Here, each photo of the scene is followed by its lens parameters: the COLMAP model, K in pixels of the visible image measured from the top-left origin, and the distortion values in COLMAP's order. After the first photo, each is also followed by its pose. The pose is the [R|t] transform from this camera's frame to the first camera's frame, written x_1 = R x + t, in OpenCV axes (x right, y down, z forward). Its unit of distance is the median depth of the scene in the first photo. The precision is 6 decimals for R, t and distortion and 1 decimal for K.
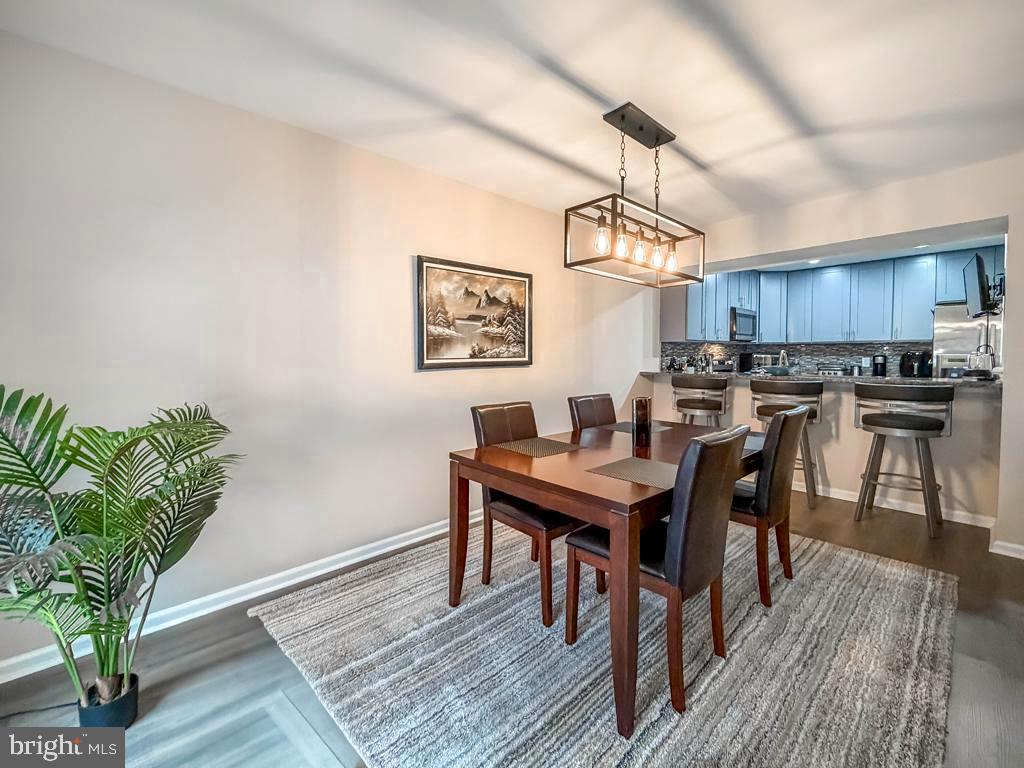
lens RADIAL K [[424.7, 0, 507.7], [0, 424.7, 363.6], [0, 0, 1]] dist [0.003922, -0.000704]
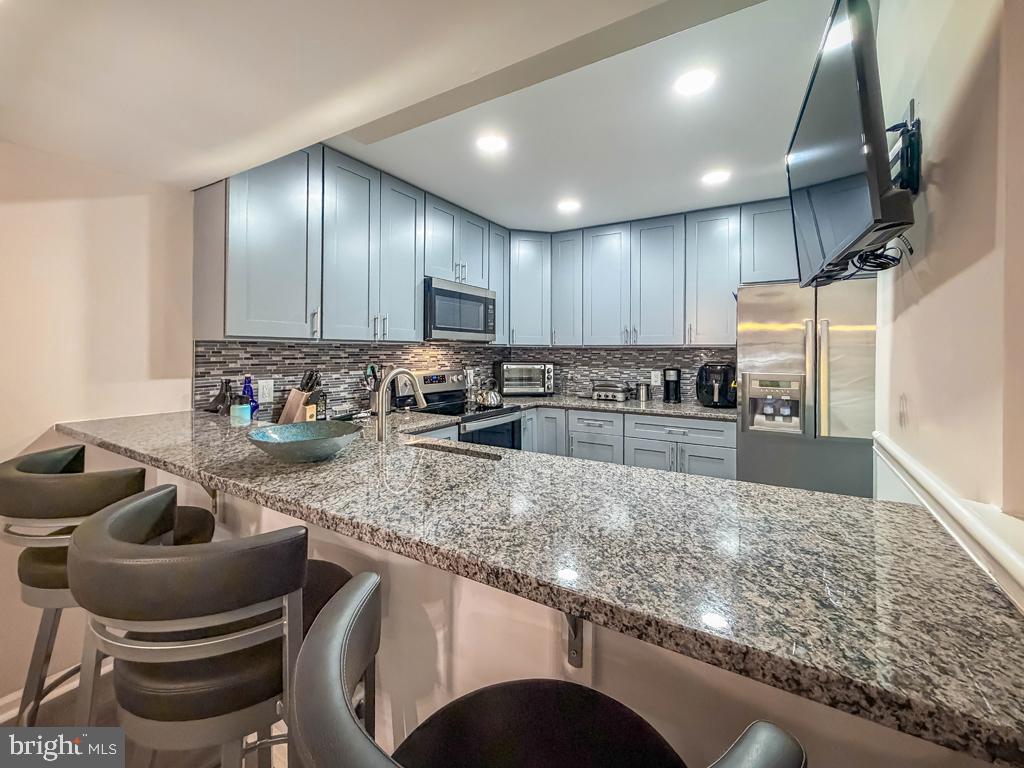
lens RADIAL K [[424.7, 0, 518.4], [0, 424.7, 345.5], [0, 0, 1]] dist [0.003922, -0.000704]
pose [[0.959728, 0.012762, 0.280640, 0.827485], [-0.001705, 0.999214, -0.039609, -0.046757], [-0.280925, 0.037535, 0.958996, 0.796527]]
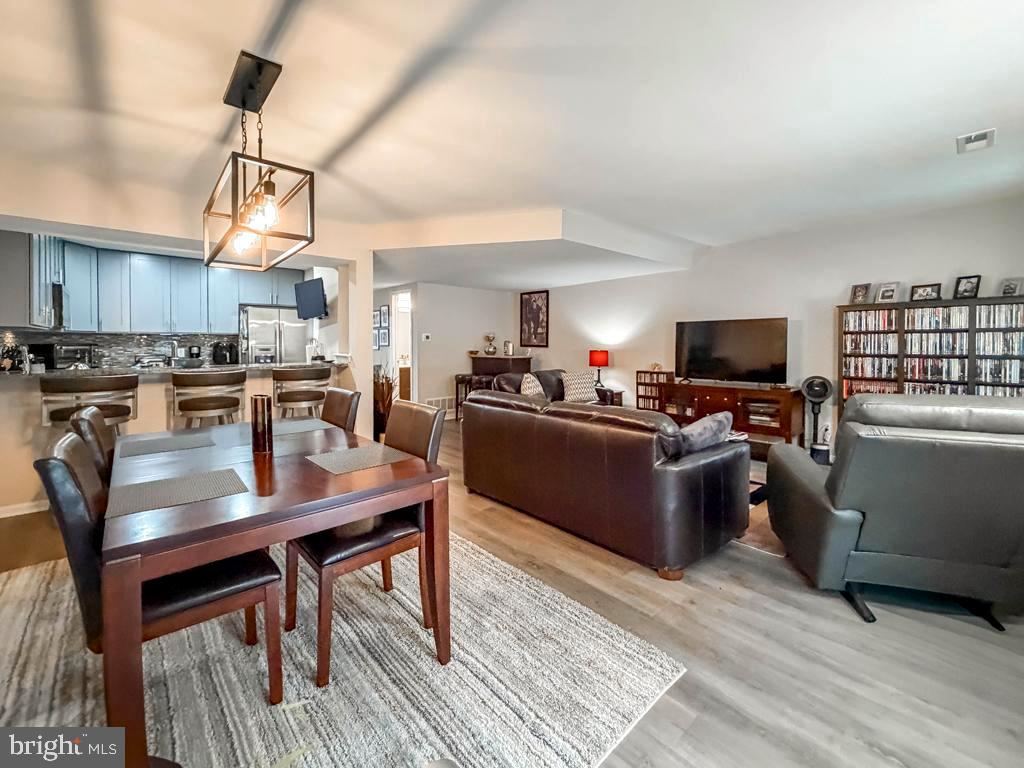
lens RADIAL K [[424.7, 0, 514.5], [0, 424.7, 351.3], [0, 0, 1]] dist [0.003922, -0.000704]
pose [[0.000127, -0.019581, 0.999808, -0.366103], [0.025390, 0.999486, 0.019572, -0.011927], [-0.999678, 0.025382, 0.000624, 0.311914]]
